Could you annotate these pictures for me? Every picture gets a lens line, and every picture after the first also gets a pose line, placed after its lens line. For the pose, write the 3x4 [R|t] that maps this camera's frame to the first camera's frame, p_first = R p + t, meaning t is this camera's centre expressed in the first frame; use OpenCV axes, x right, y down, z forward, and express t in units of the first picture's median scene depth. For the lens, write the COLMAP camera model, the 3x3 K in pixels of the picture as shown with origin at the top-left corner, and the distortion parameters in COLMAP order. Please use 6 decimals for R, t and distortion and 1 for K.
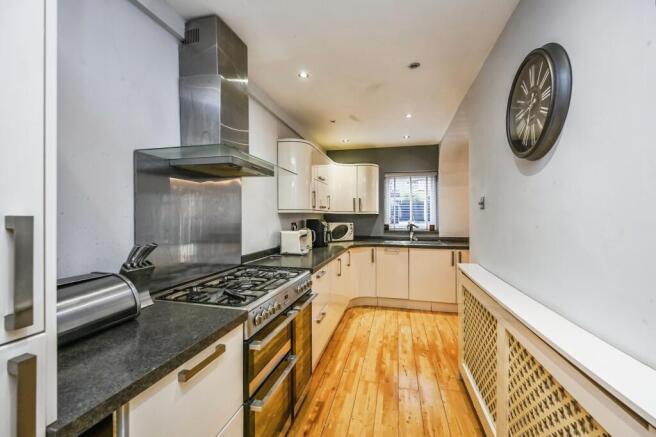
lens RADIAL K [[263.8, 0, 328.0], [0, 263.8, 218.5], [0, 0, 1]] dist [-0.000562, 0.000131]
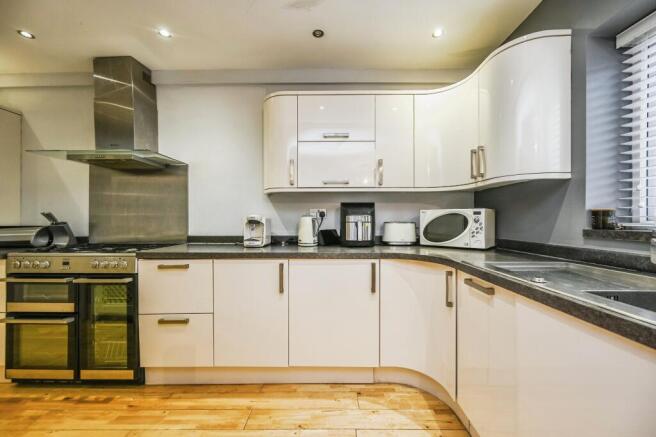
lens RADIAL K [[263.8, 0, 328.0], [0, 263.8, 218.5], [0, 0, 1]] dist [-0.000562, 0.000131]
pose [[0.247129, 0.001356, -0.968982, 0.560441], [-0.006201, 0.999981, -0.000182, 0.043982], [0.968963, 0.006054, 0.247132, 0.823299]]
